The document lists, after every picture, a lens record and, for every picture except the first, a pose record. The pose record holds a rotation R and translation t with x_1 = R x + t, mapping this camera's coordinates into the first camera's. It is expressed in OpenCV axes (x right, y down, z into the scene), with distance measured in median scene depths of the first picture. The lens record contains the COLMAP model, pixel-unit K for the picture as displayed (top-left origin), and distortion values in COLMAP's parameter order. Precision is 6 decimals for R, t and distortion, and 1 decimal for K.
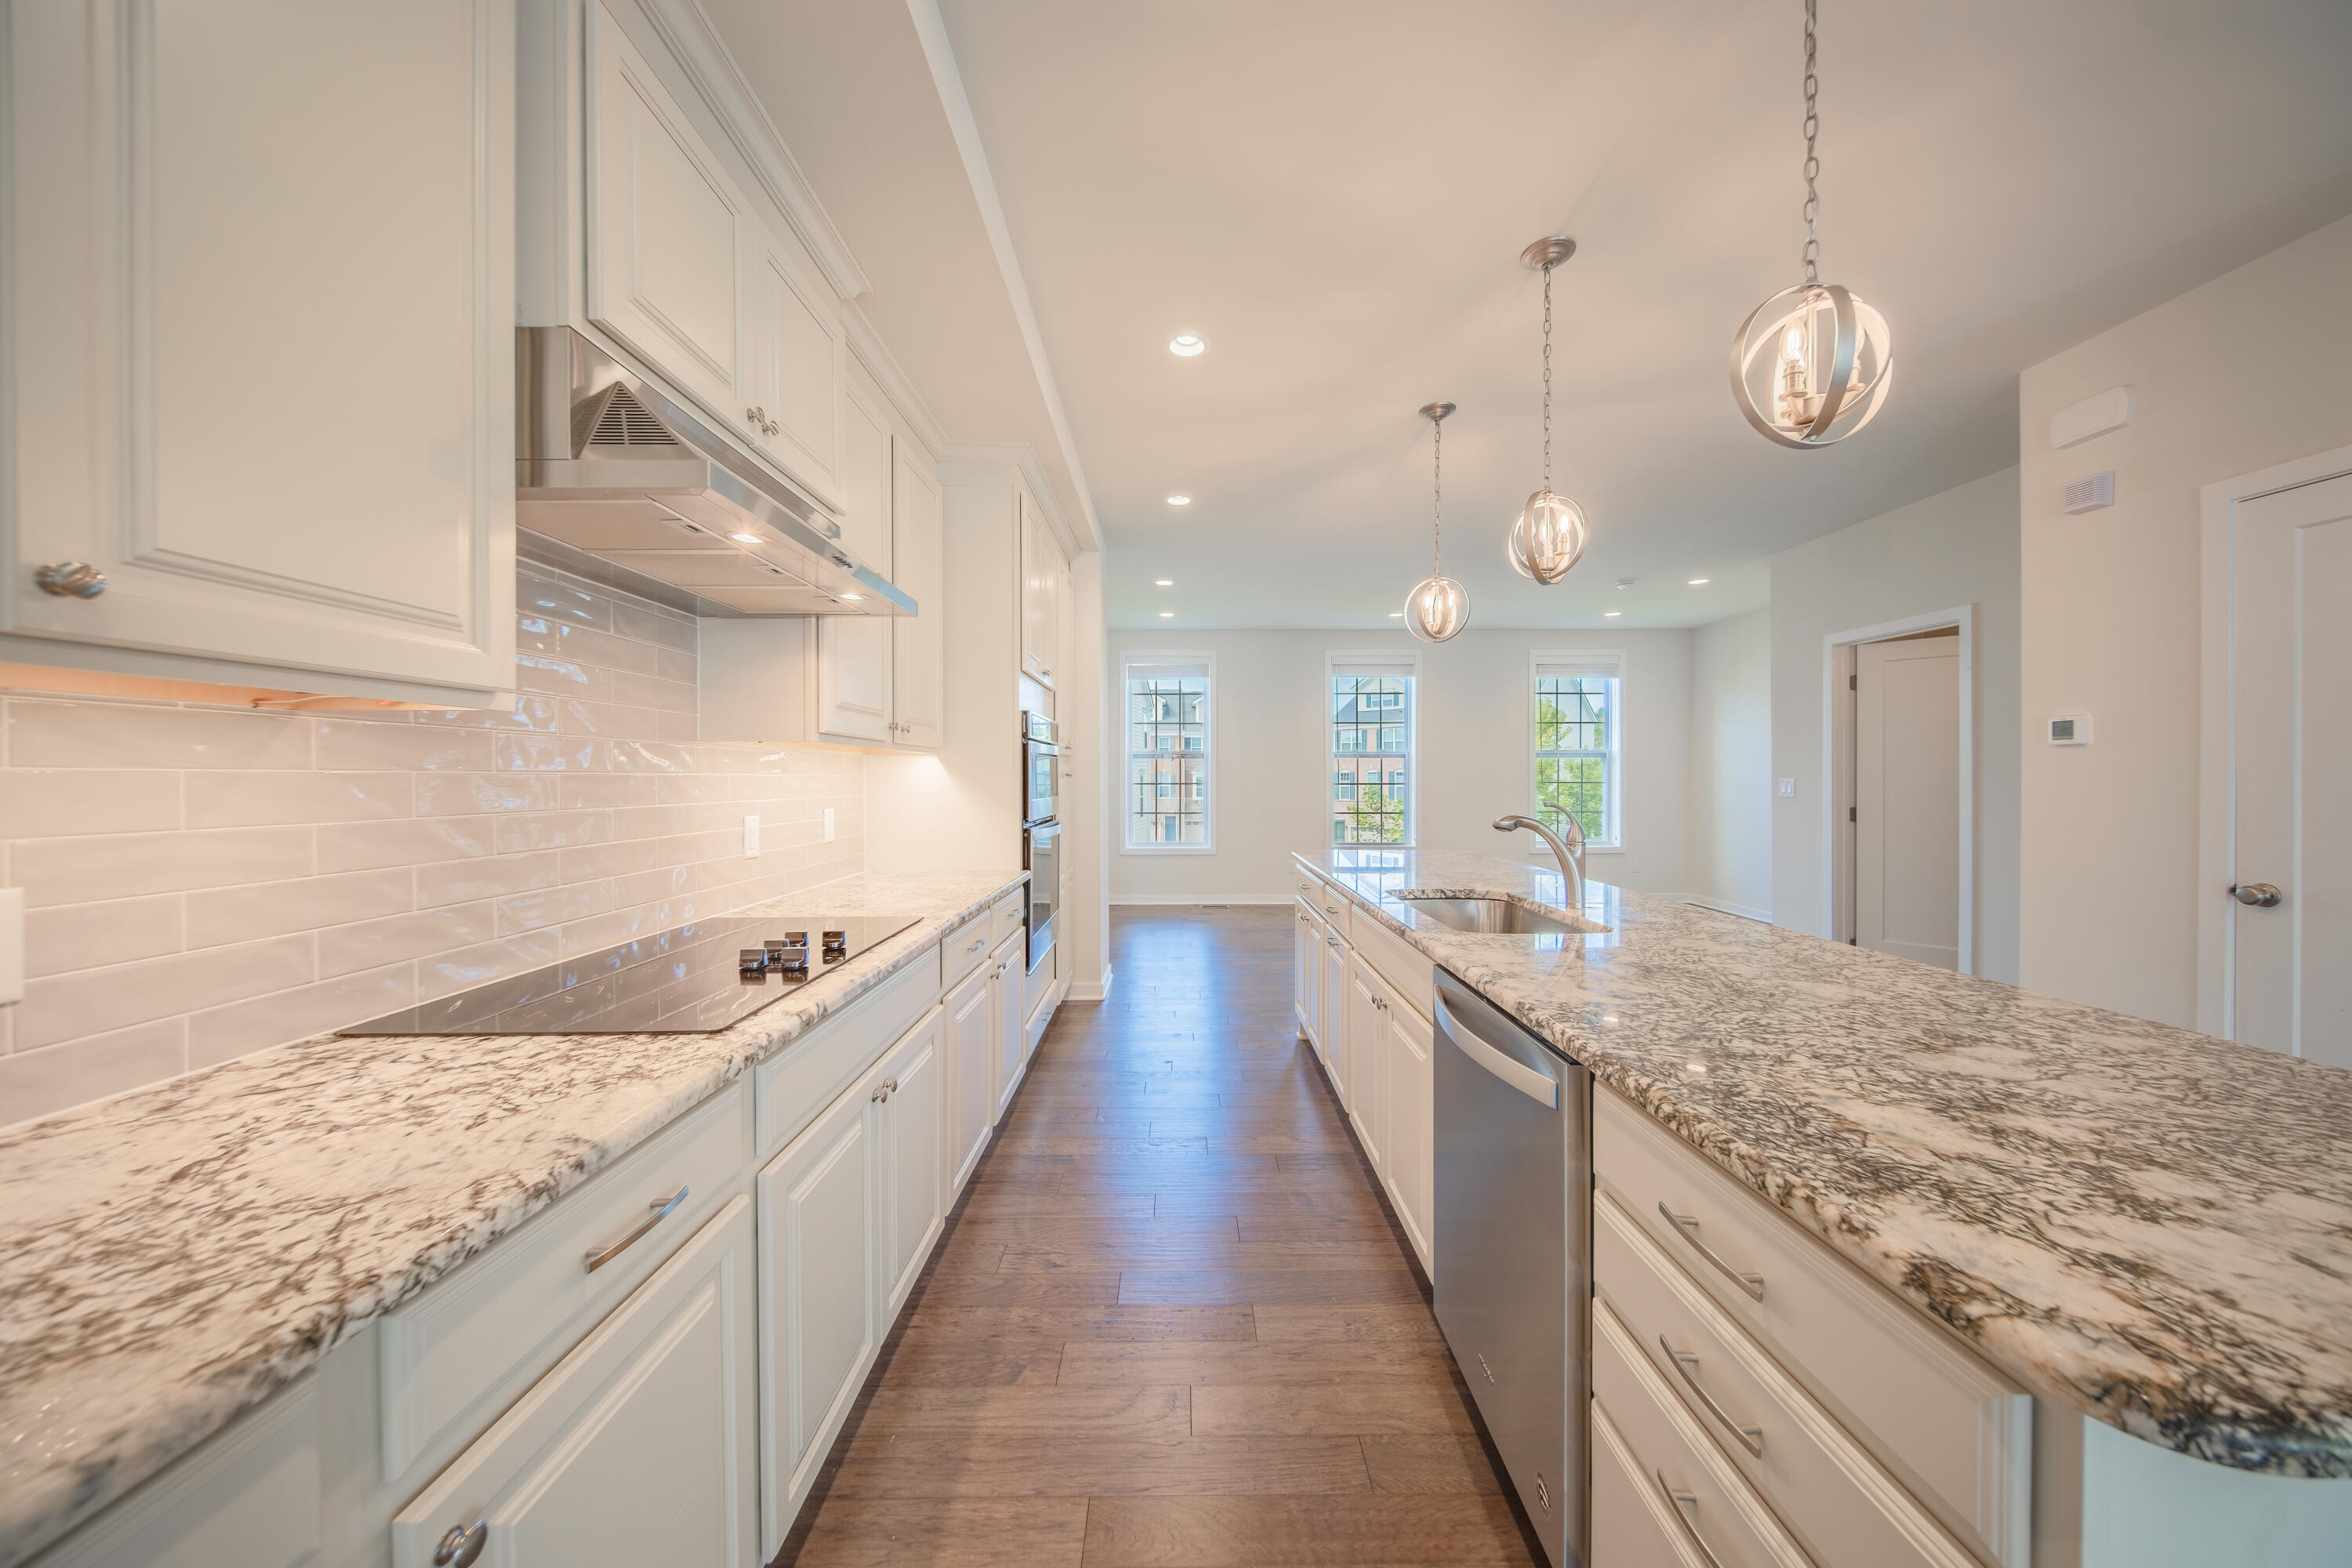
lens RADIAL K [[791.6, 0, 1180.6], [0, 791.6, 781.6], [0, 0, 1]] dist [-0.000399, -0.000141]
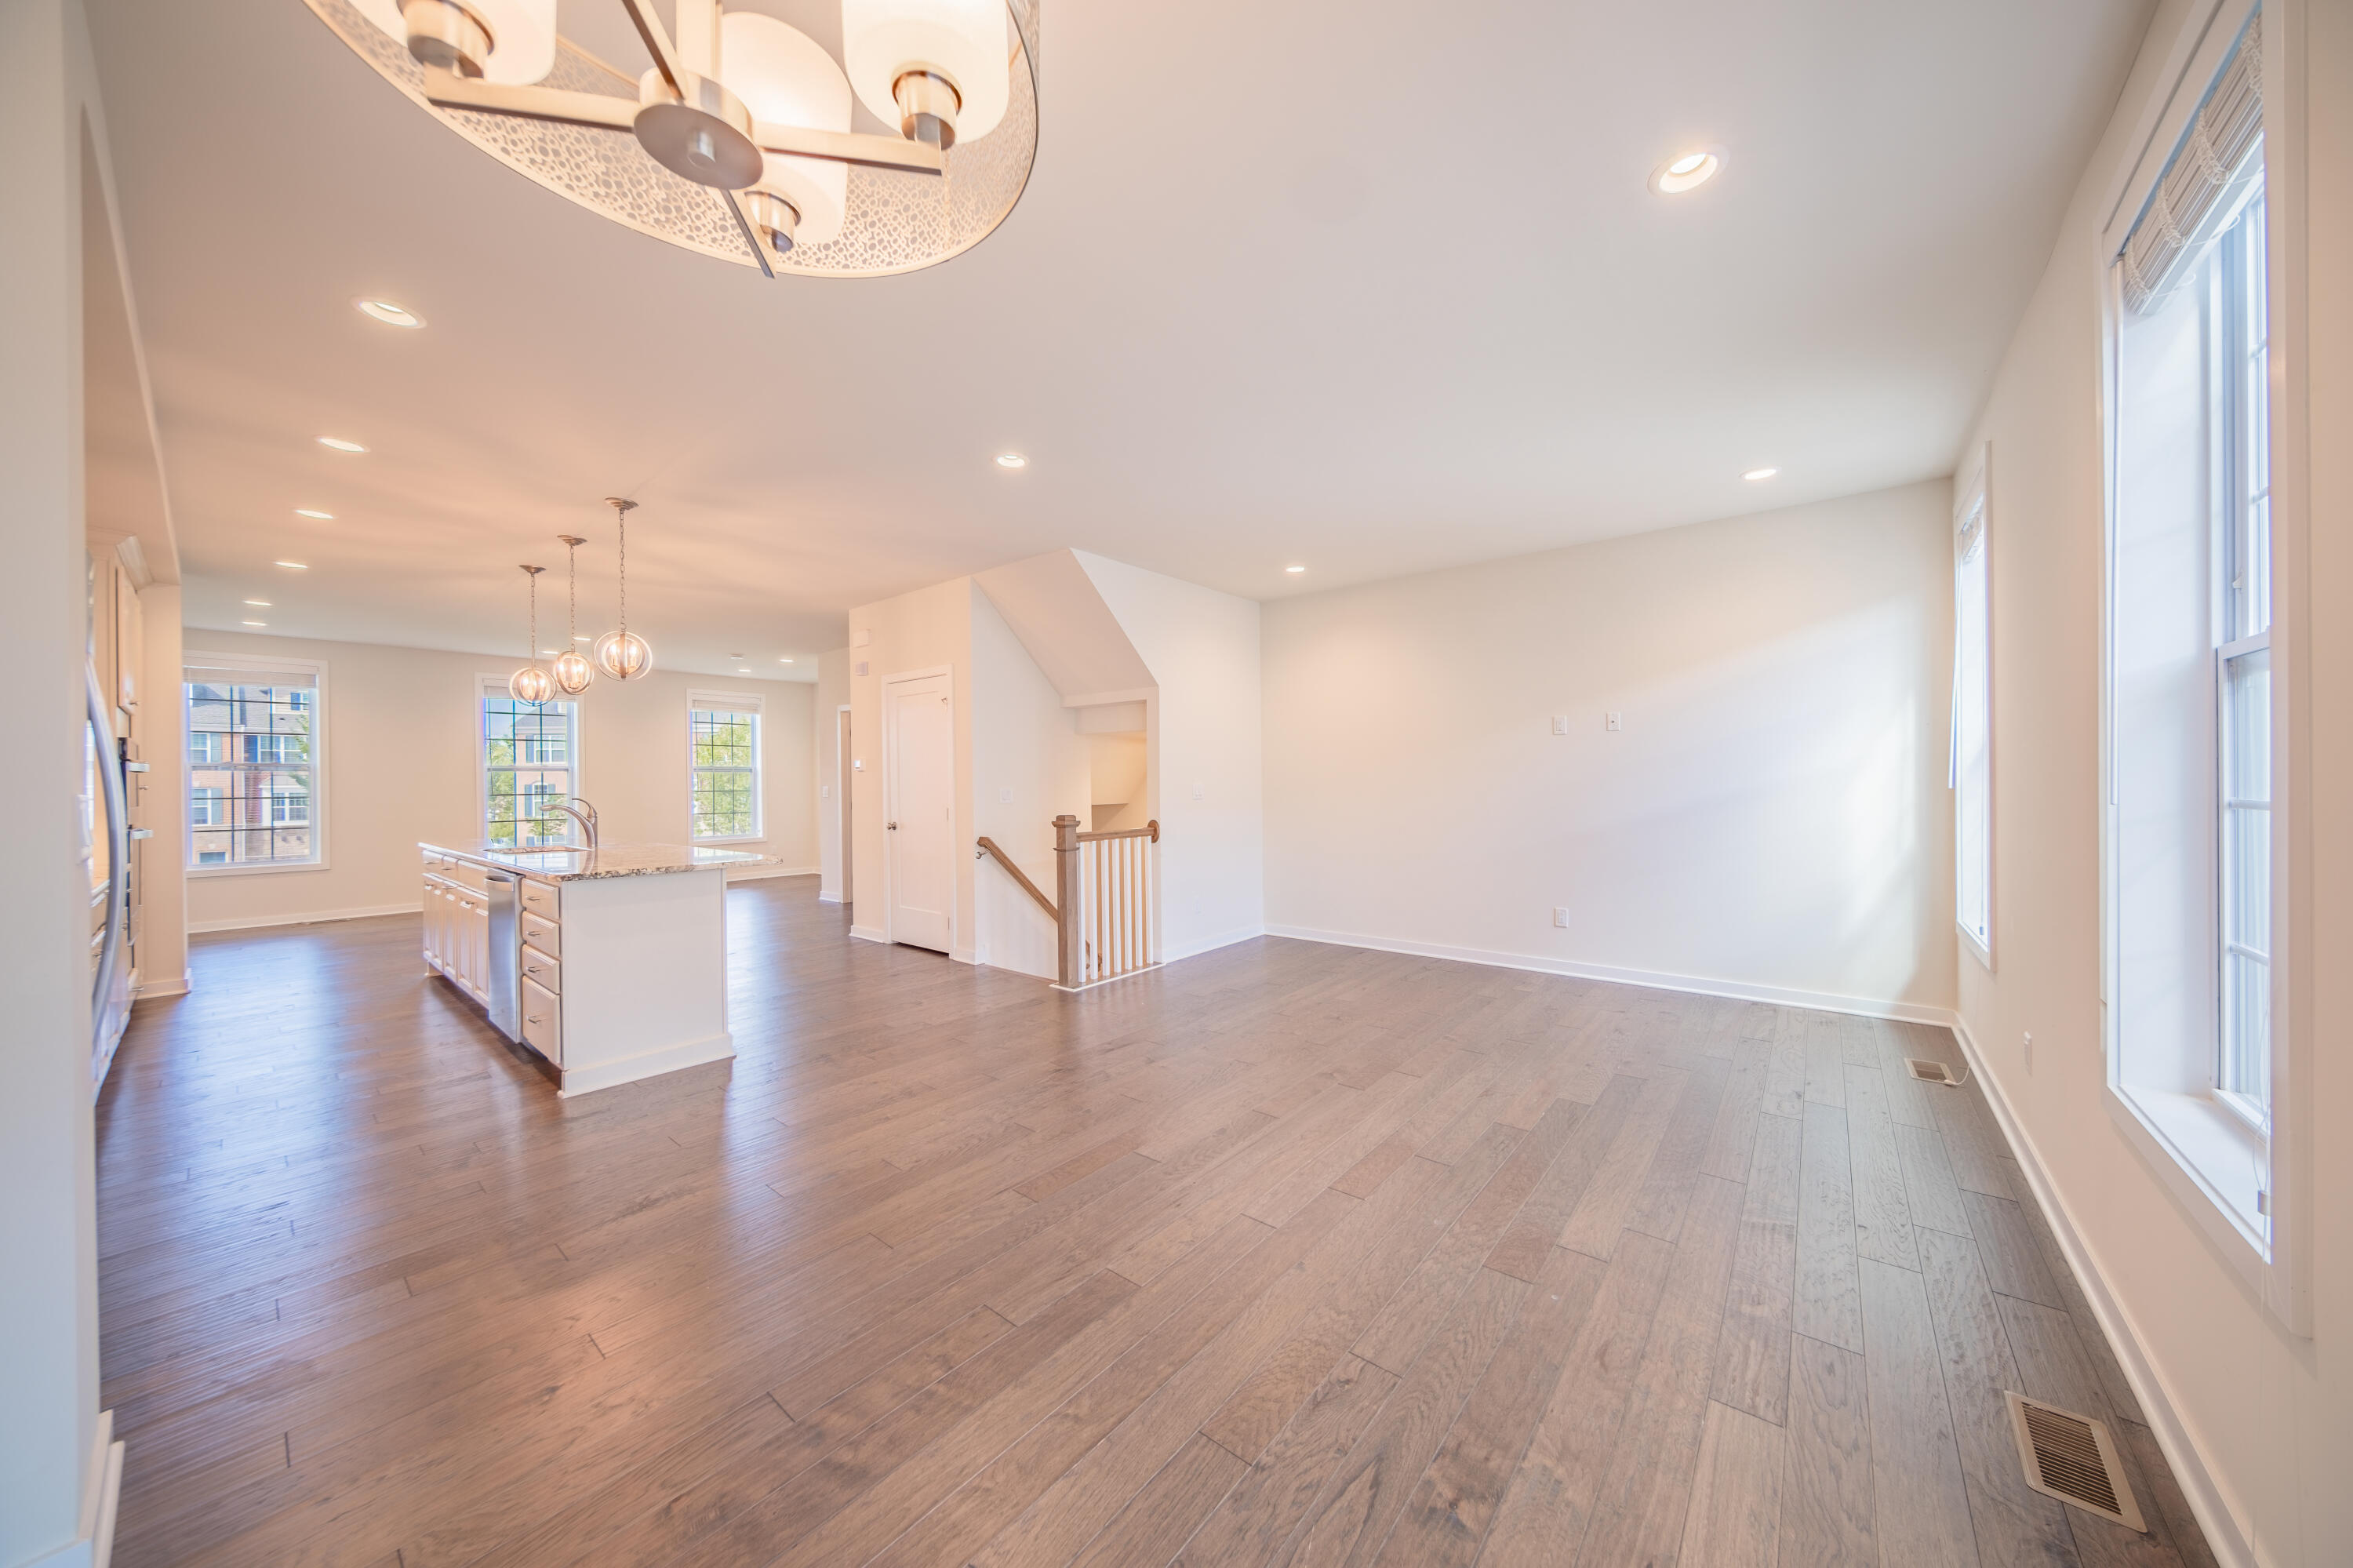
lens RADIAL K [[792.0, 0, 1181.1], [0, 792.0, 781.6], [0, 0, 1]] dist [-0.000399, -0.000141]
pose [[0.639076, -0.003996, 0.769133, -0.066740], [0.014258, 0.999876, -0.006653, 0.008527], [-0.769012, 0.015218, 0.639054, -0.861172]]
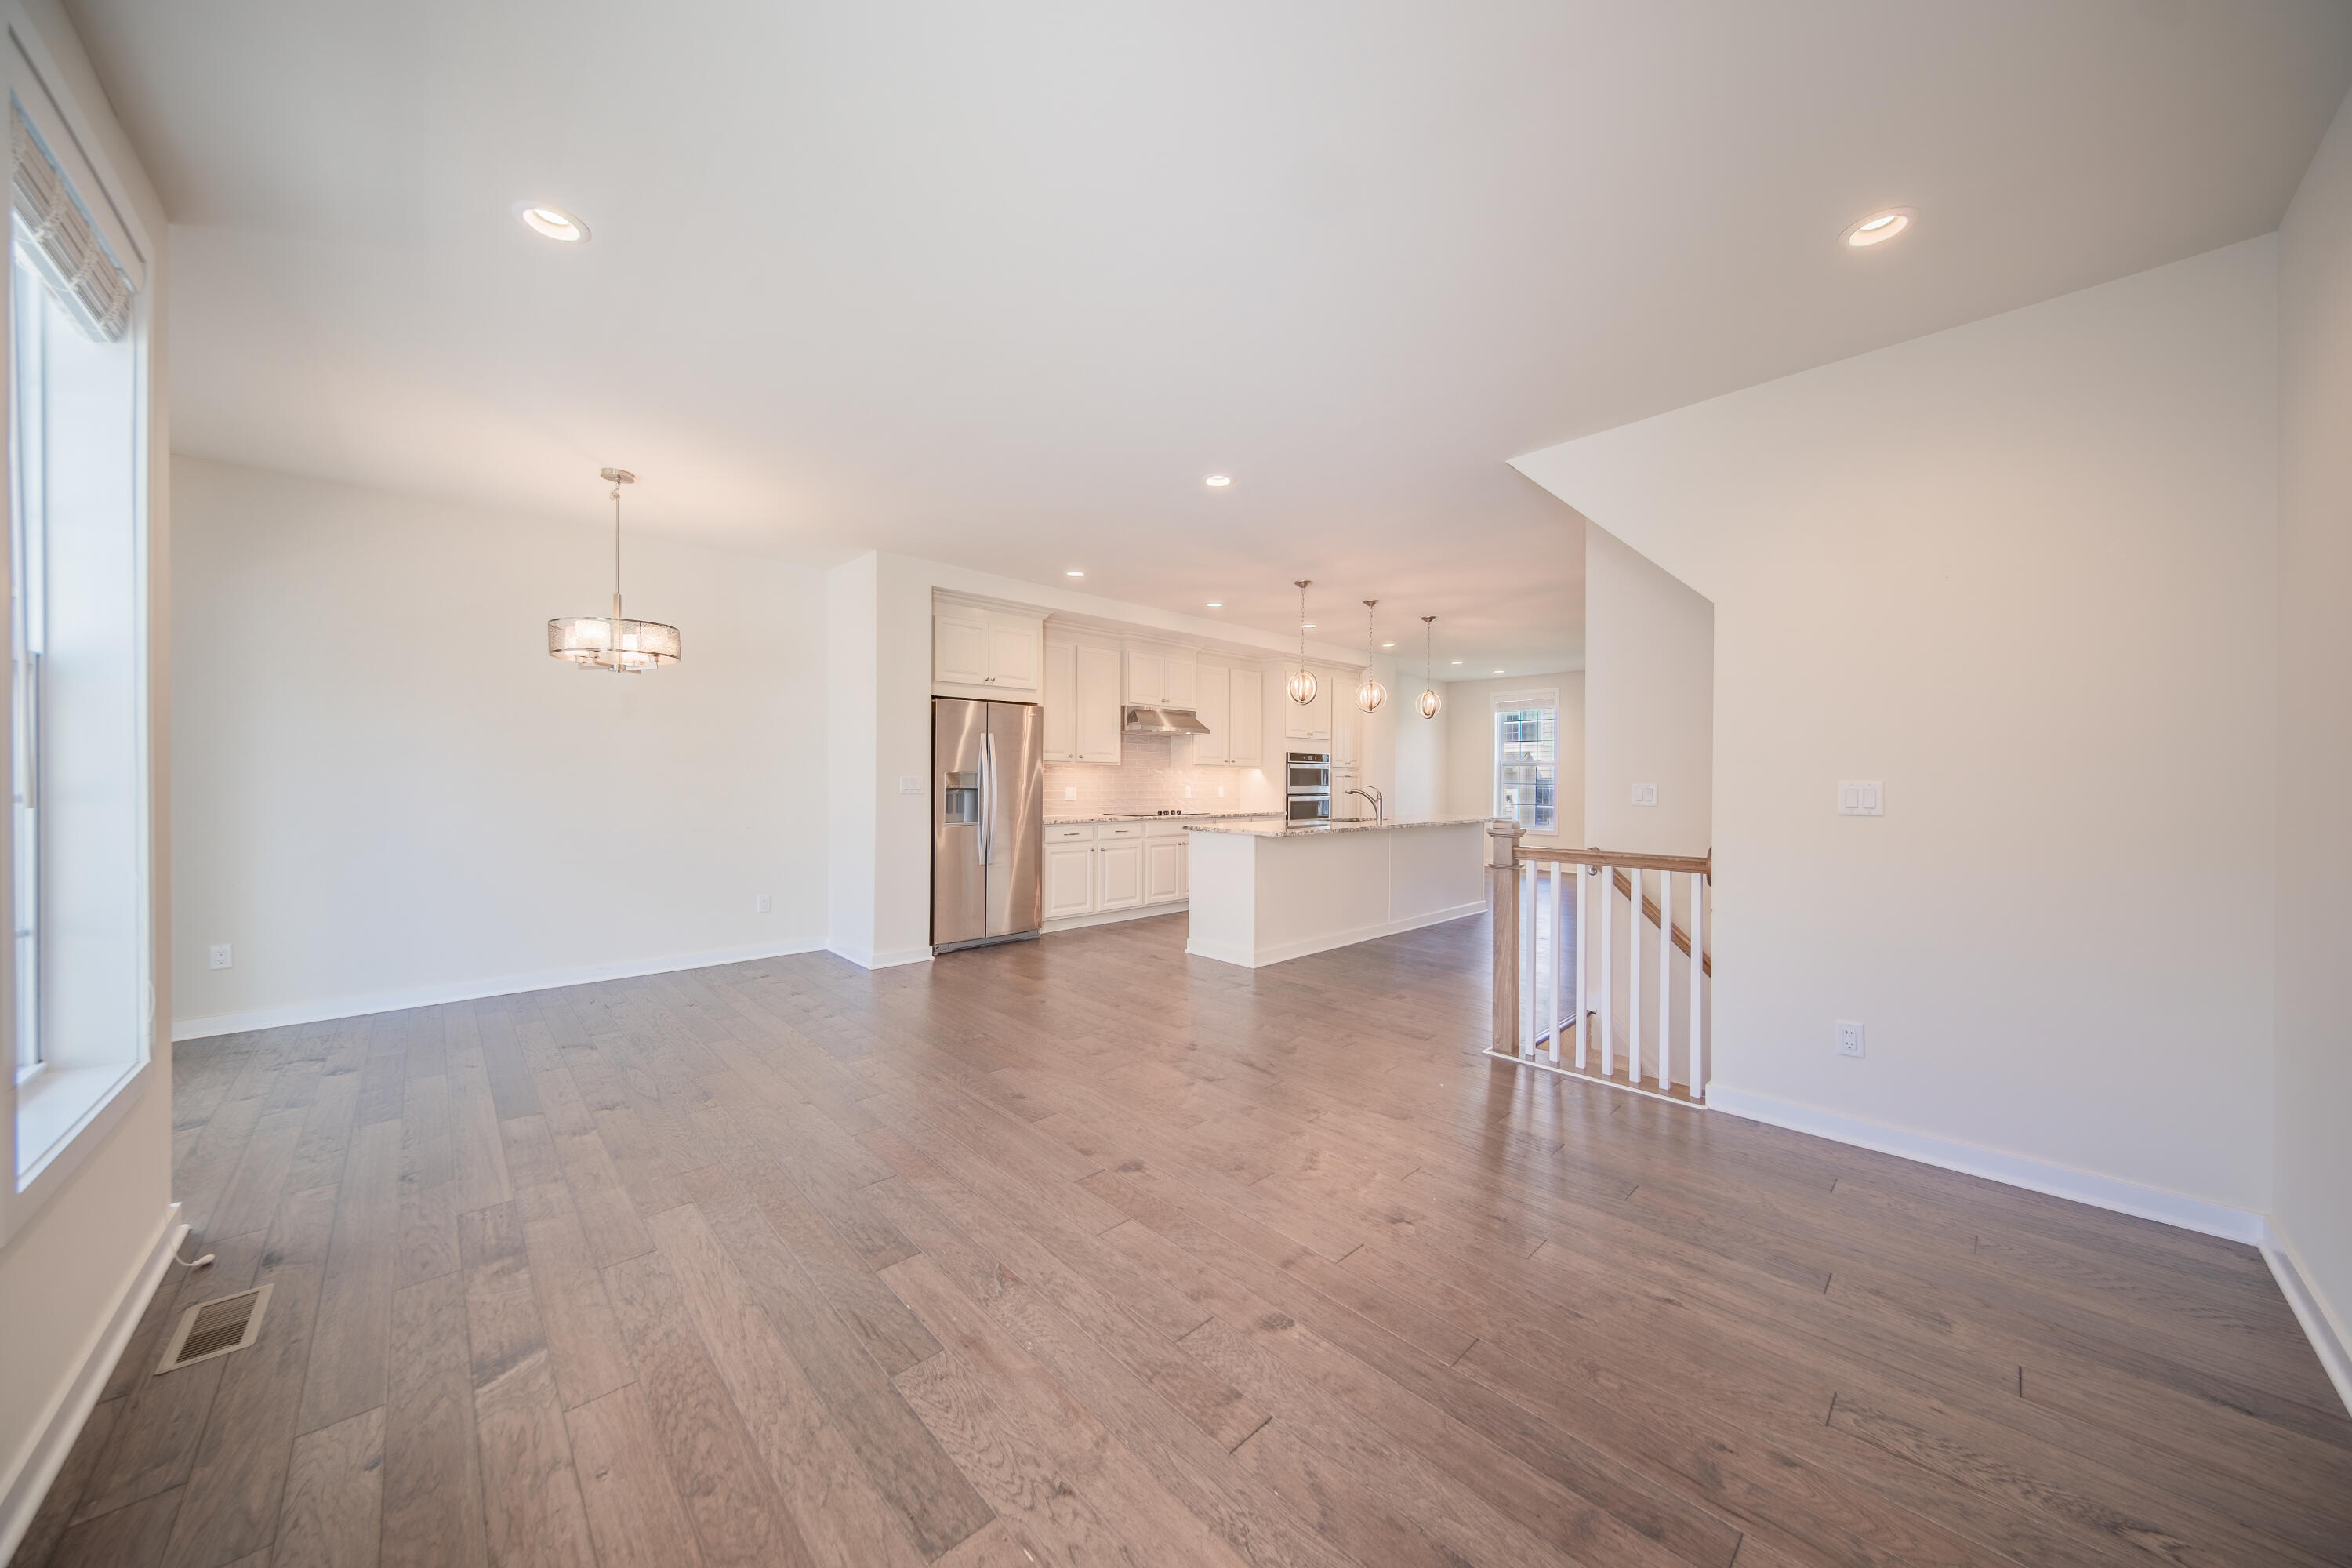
lens RADIAL K [[791.6, 0, 1180.6], [0, 791.6, 781.6], [0, 0, 1]] dist [-0.000399, -0.000141]
pose [[0.686644, 0.009977, -0.726926, 1.158023], [-0.012176, 0.999923, 0.002222, 0.005711], [0.726892, 0.007325, 0.686713, -0.850307]]
